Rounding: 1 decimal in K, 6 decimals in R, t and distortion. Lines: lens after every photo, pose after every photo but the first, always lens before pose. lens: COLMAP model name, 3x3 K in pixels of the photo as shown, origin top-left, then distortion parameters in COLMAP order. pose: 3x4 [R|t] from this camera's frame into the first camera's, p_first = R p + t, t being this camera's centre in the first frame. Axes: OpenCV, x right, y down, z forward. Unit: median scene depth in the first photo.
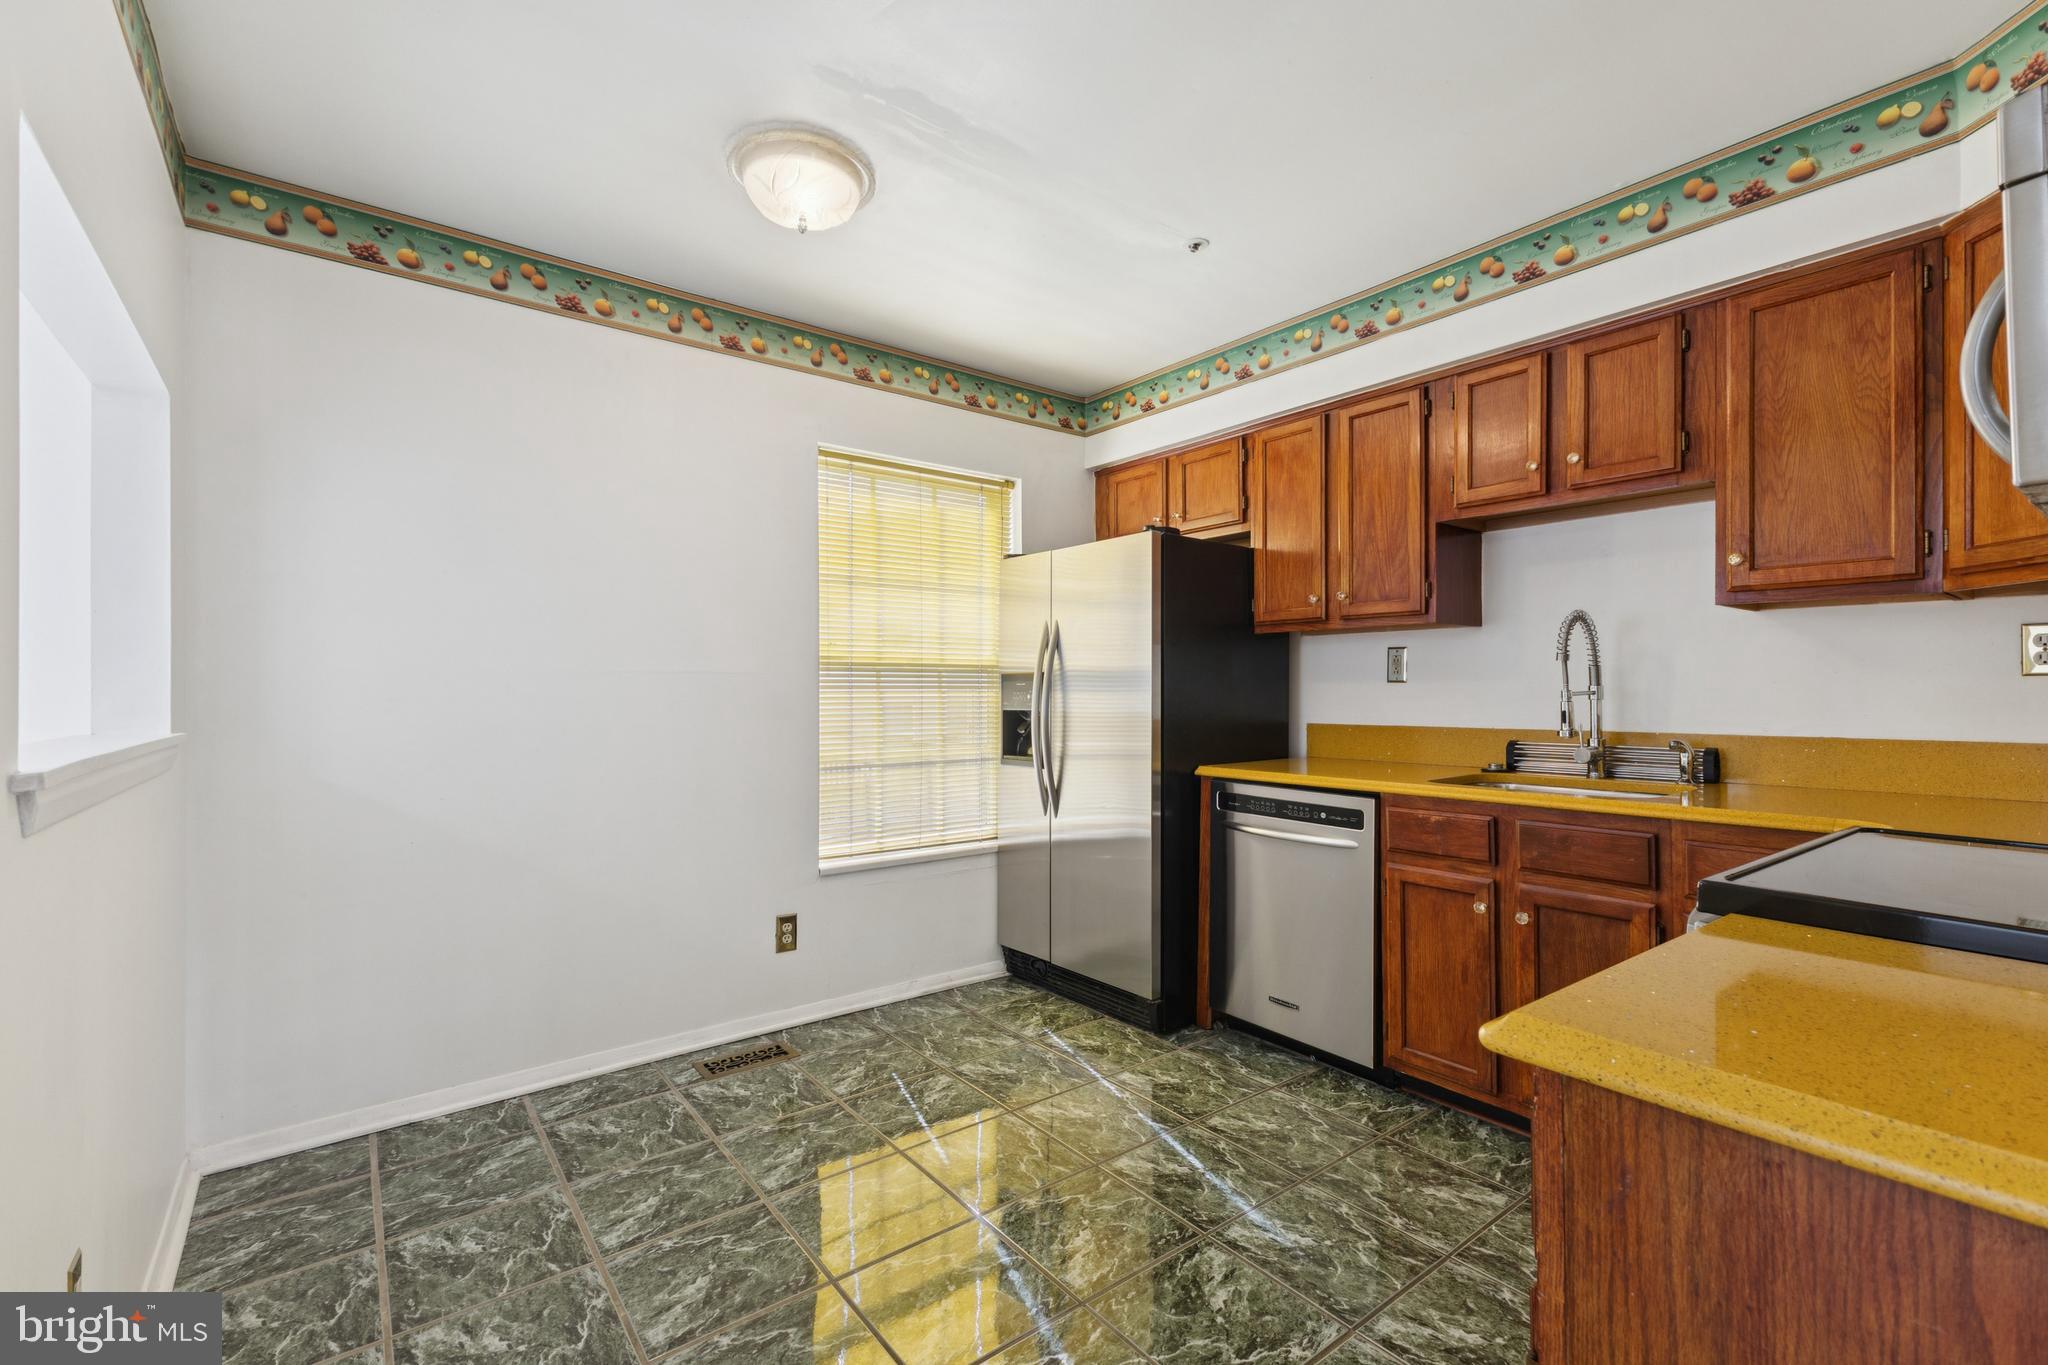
lens RADIAL K [[900.5, 0, 1024.0], [0, 900.5, 682.5], [0, 0, 1]] dist [-0.000065, -0.000134]
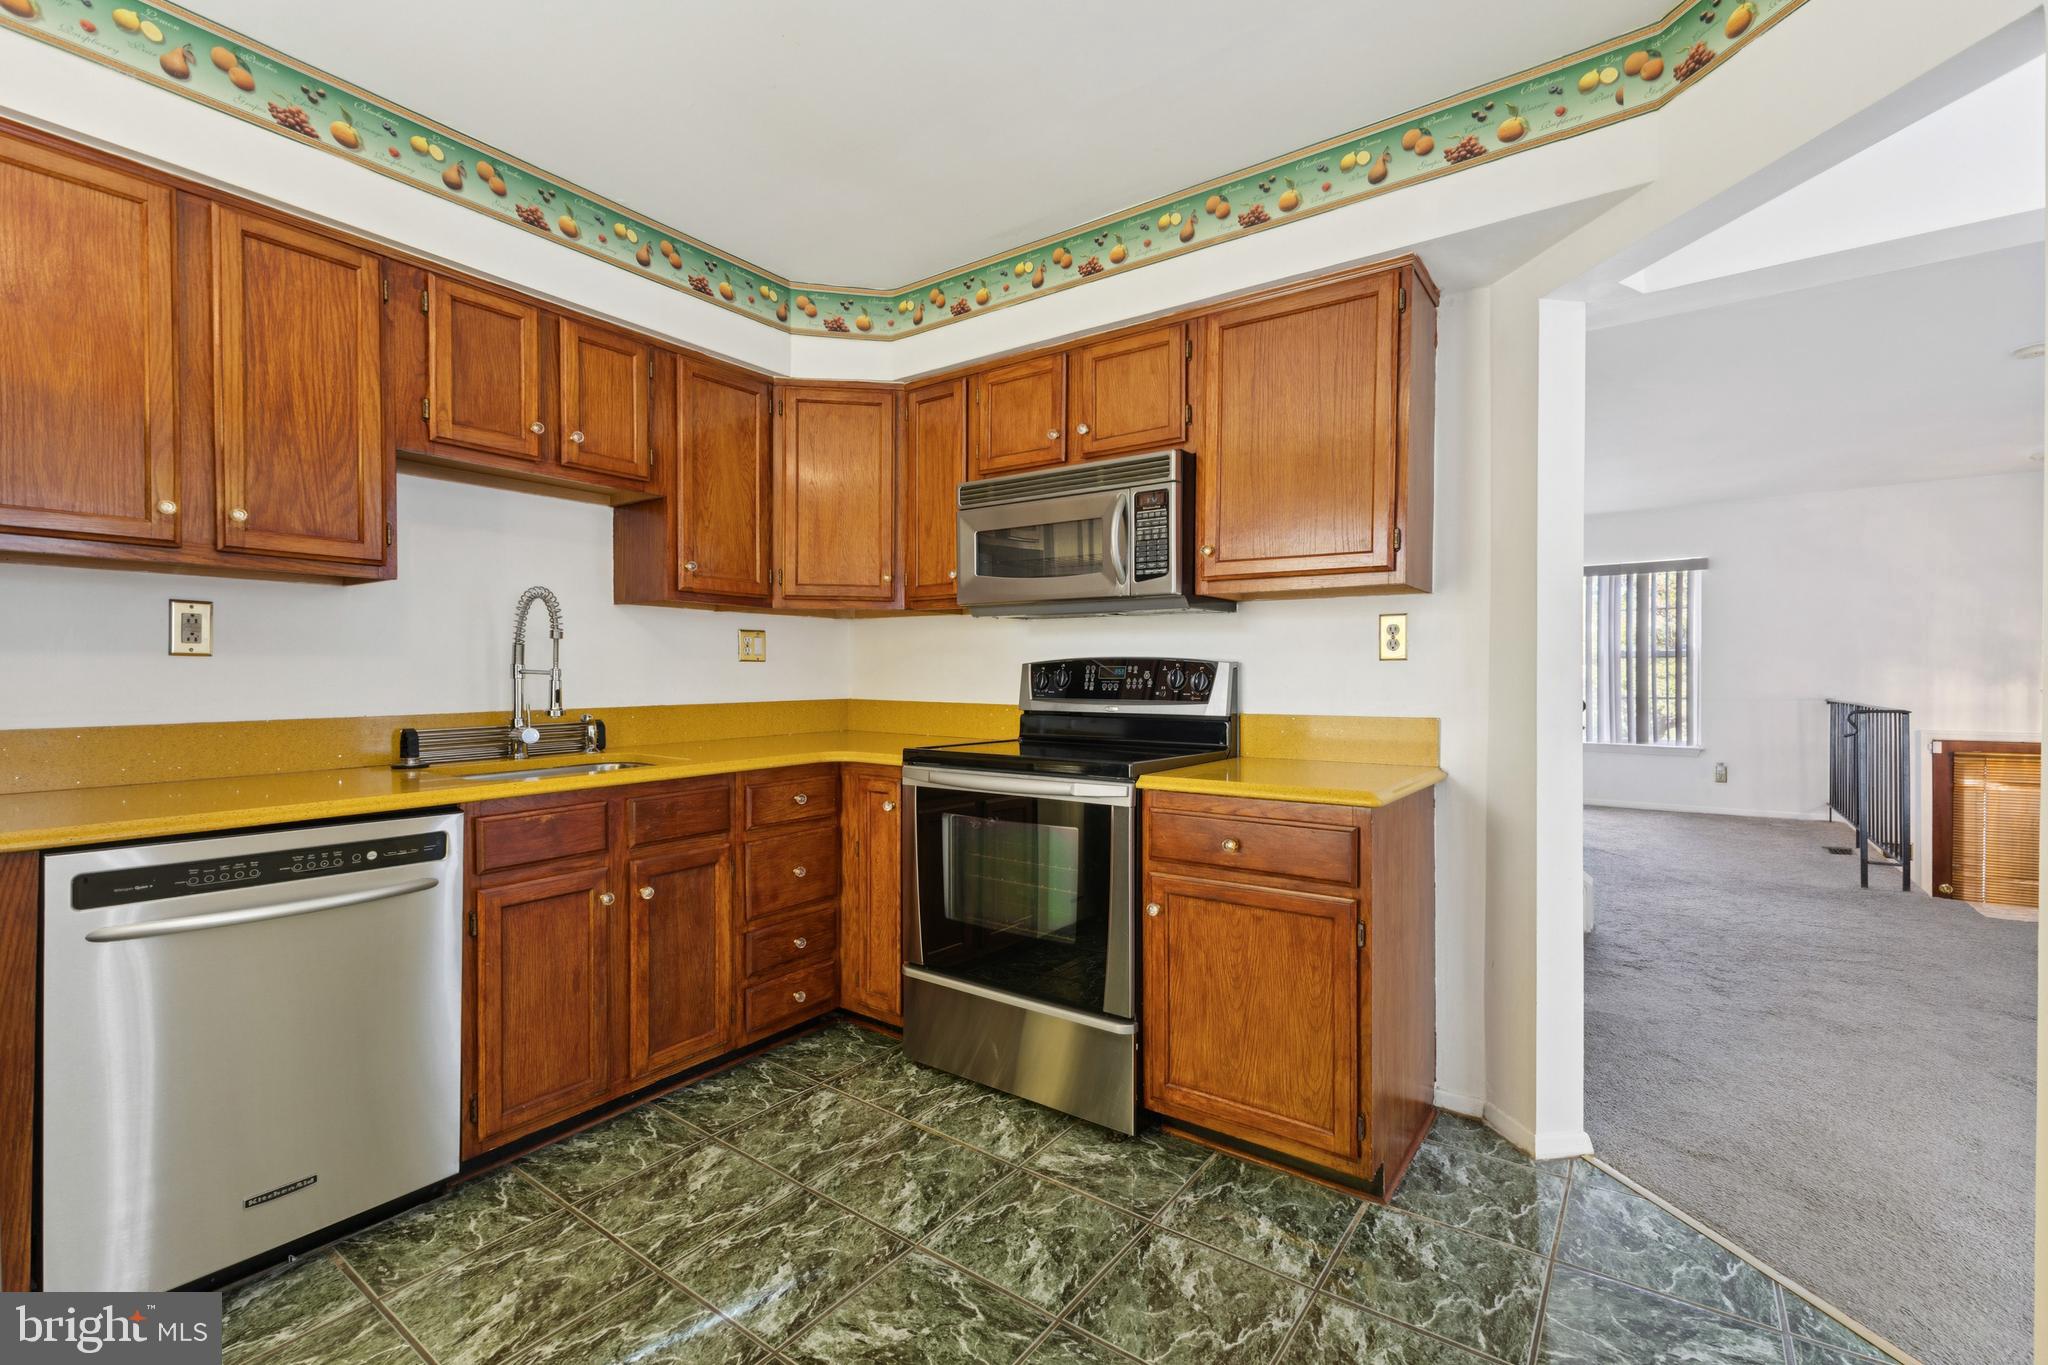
lens RADIAL K [[889.5, 0, 1024.0], [0, 889.5, 682.5], [0, 0, 1]] dist [0.002939, 0.000338]
pose [[-0.299462, -0.008292, 0.954072, -0.495244], [-0.007399, 0.999952, 0.006368, 0.014237], [-0.954080, -0.005152, -0.299509, 0.838926]]
